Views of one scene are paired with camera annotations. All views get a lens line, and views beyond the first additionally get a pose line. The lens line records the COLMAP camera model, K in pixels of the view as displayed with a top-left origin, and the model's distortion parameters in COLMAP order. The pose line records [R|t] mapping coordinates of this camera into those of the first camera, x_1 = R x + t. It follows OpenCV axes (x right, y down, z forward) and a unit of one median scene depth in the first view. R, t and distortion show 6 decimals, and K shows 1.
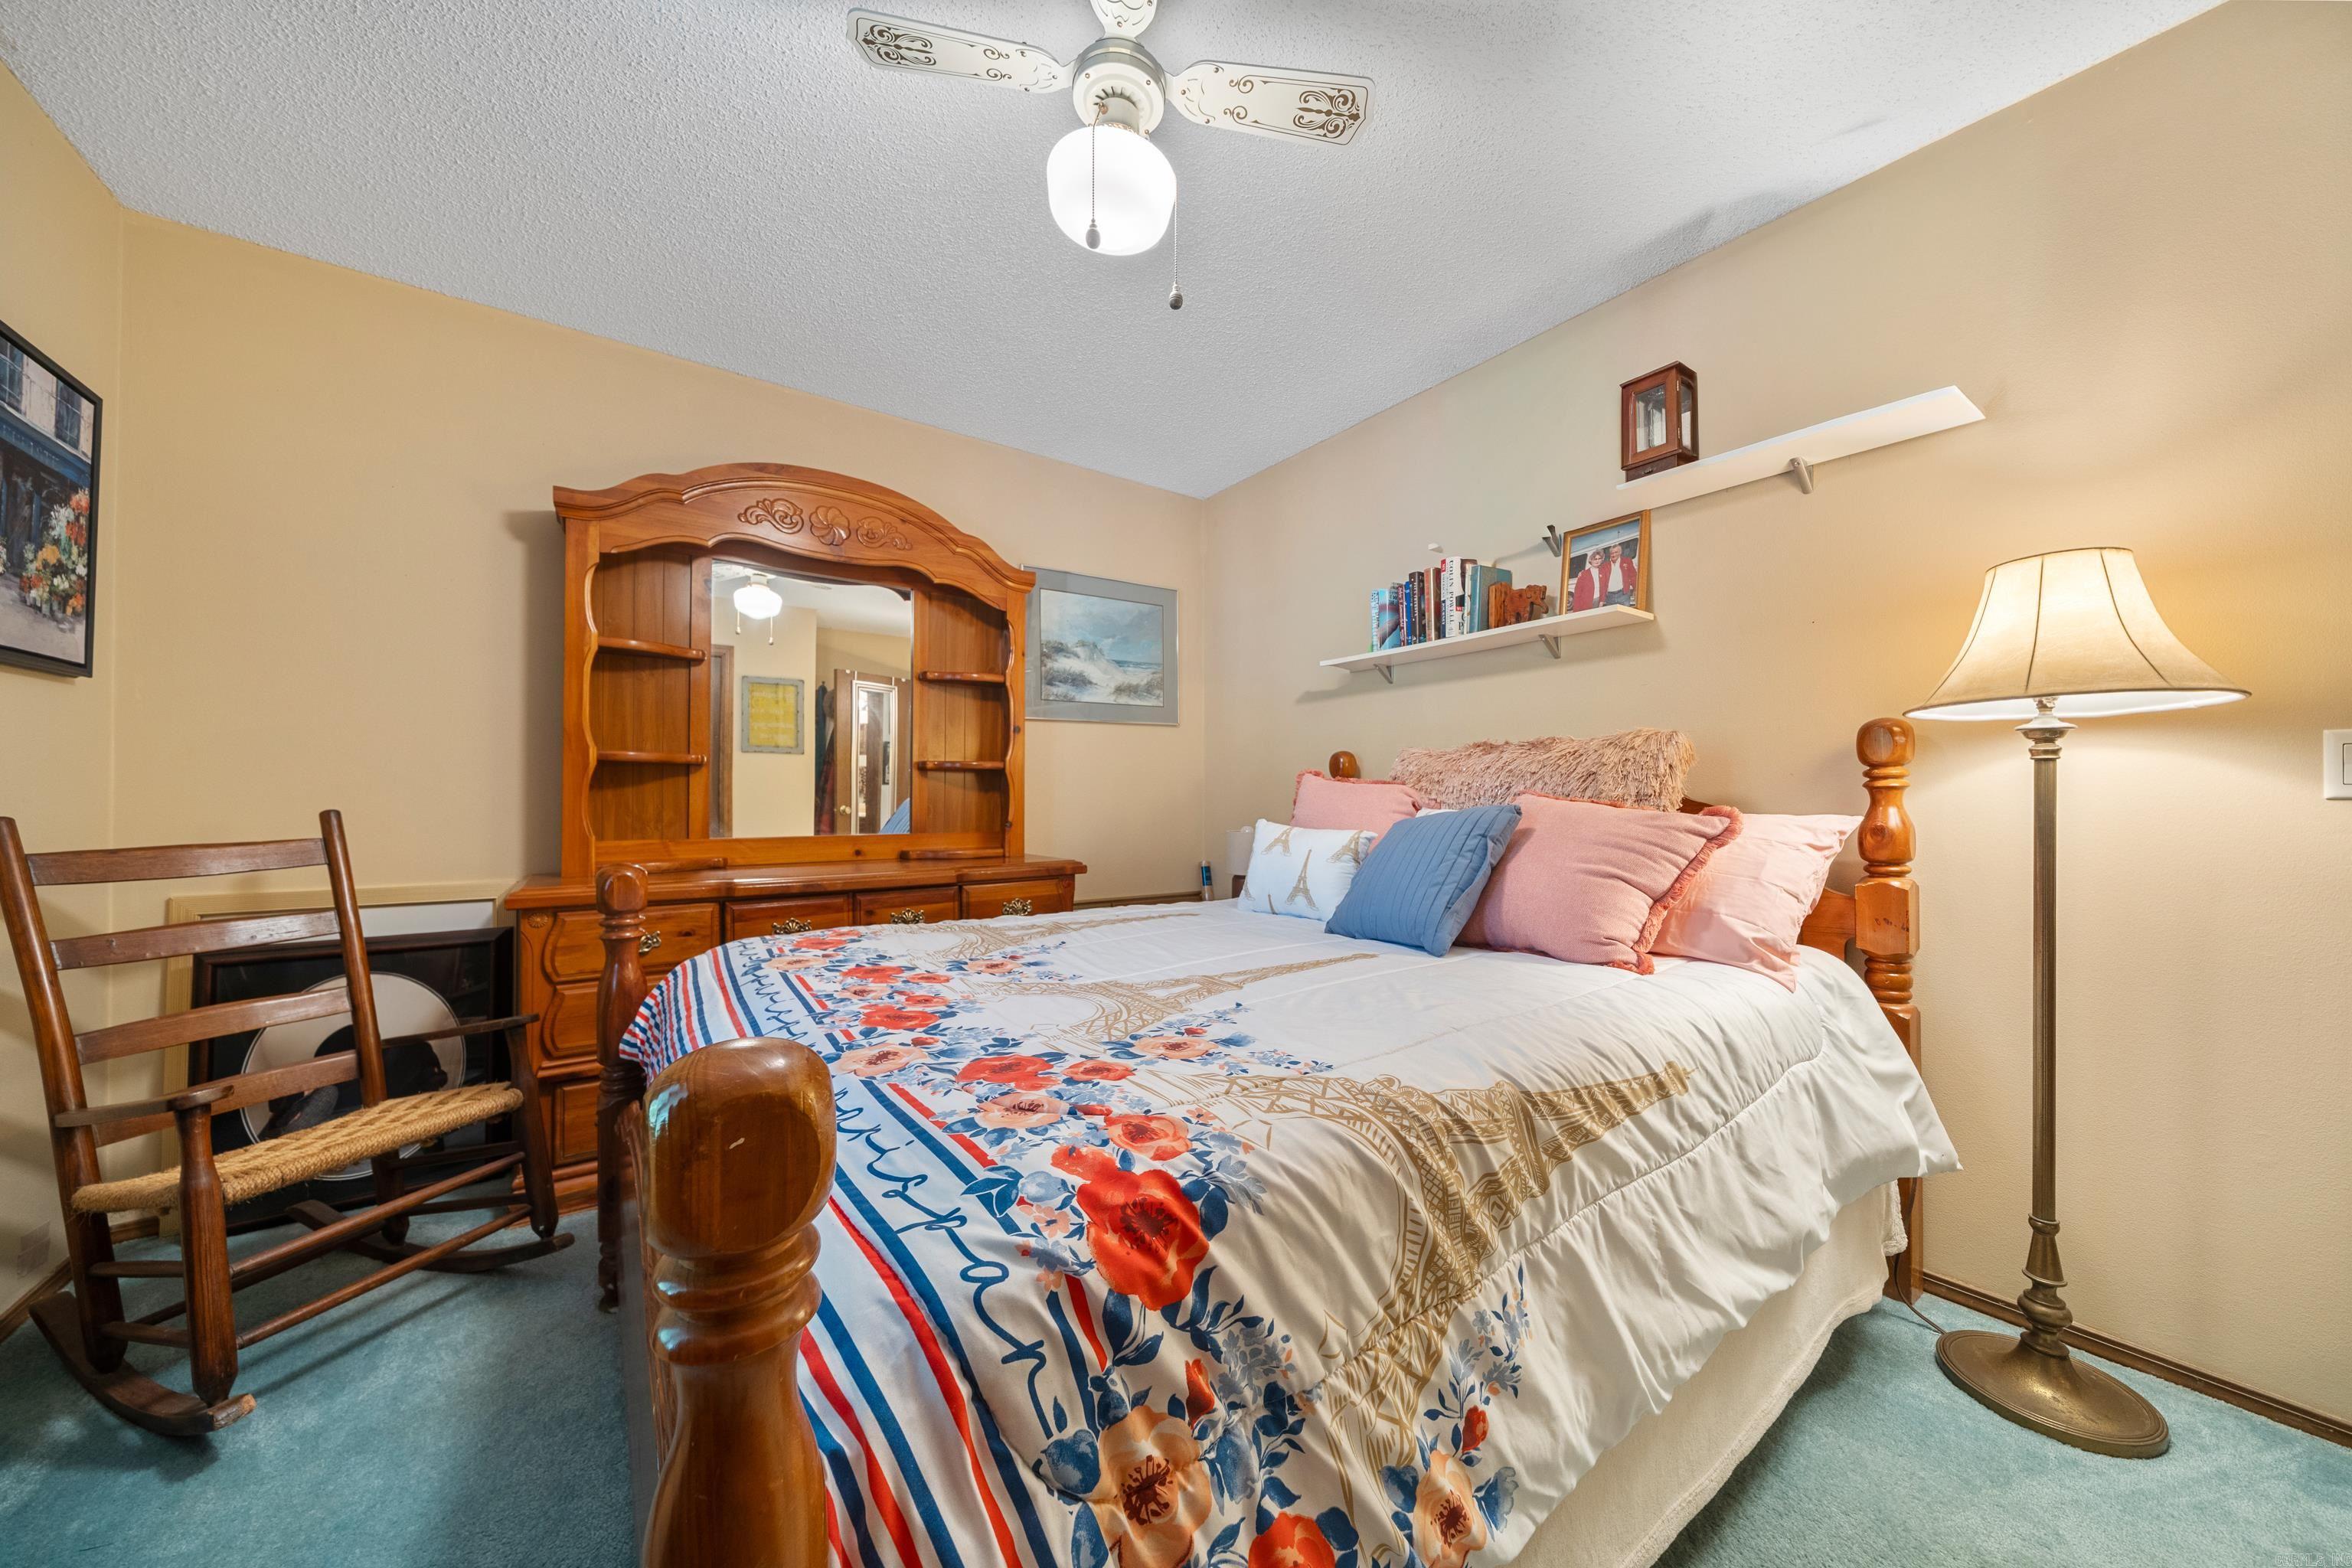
lens RADIAL K [[814.4, 0, 1180.8], [0, 814.4, 783.8], [0, 0, 1]] dist [-0.006454, -0.000100]
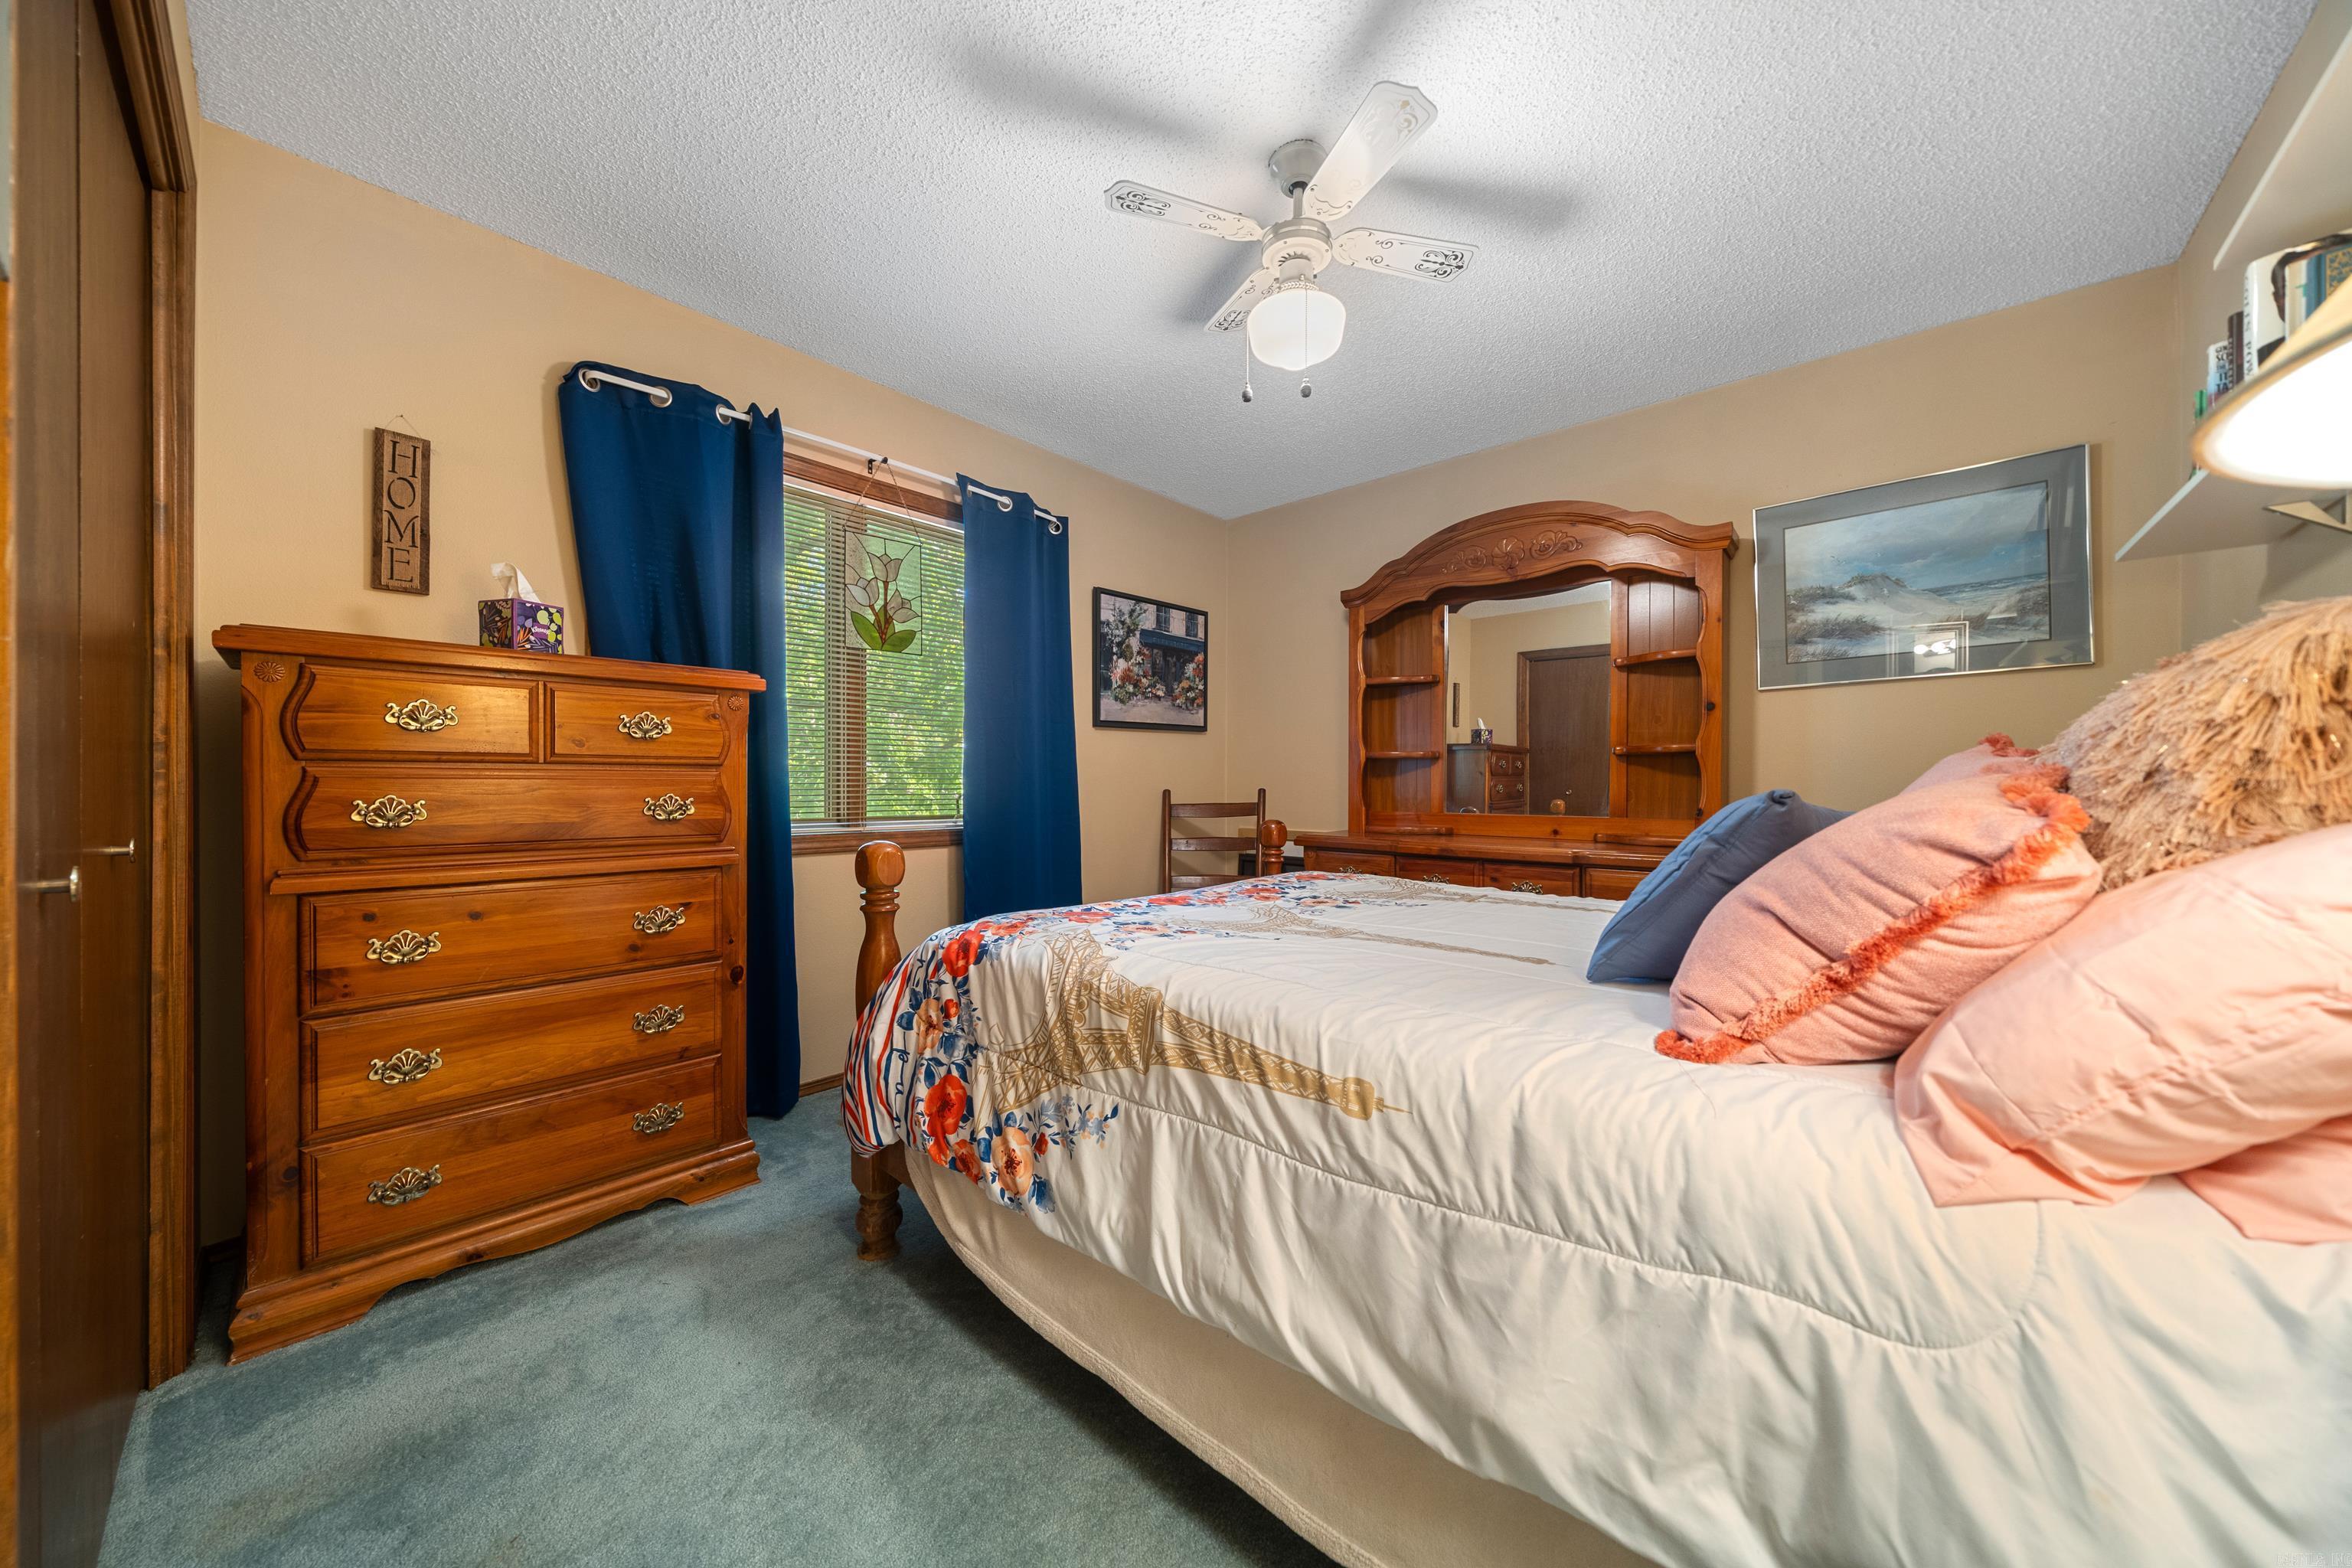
lens RADIAL K [[814.4, 0, 1174.8], [0, 814.4, 782.7], [0, 0, 1]] dist [-0.006454, -0.000100]
pose [[0.196251, -0.001556, -0.980552, 0.985649], [0.013867, 0.999903, 0.001189, 0.014319], [0.980456, -0.013830, 0.196254, 0.443359]]
